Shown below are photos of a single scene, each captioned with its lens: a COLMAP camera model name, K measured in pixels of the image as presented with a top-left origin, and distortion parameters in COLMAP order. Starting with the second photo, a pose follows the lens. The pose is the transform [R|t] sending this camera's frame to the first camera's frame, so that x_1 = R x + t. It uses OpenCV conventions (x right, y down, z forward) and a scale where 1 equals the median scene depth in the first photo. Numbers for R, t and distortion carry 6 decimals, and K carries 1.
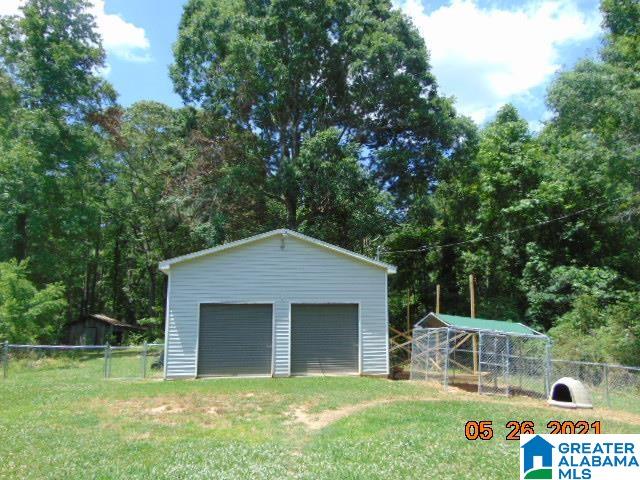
lens RADIAL K [[467.8, 0, 322.0], [0, 467.8, 238.5], [0, 0, 1]] dist [-0.007957, 0.011271]
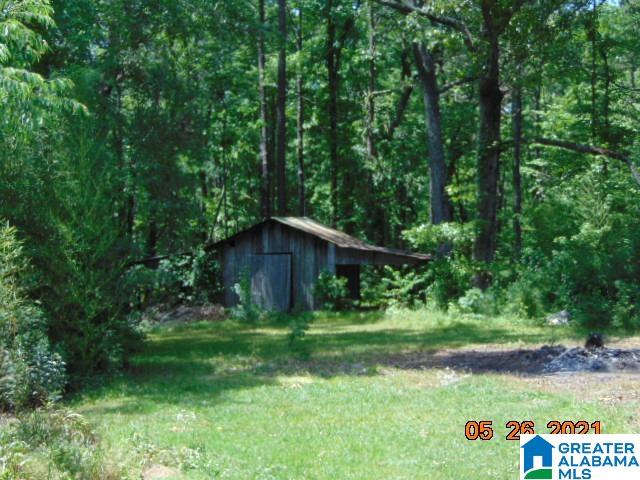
lens RADIAL K [[1118.9, 0, 320.0], [0, 1118.9, 240.1], [0, 0, 1]] dist [-0.007237, 0.000000]
pose [[0.908693, -0.005285, -0.417431, -0.093901], [0.077440, 0.984699, 0.156110, 0.041734], [0.410219, -0.174182, 0.895199, 0.213717]]
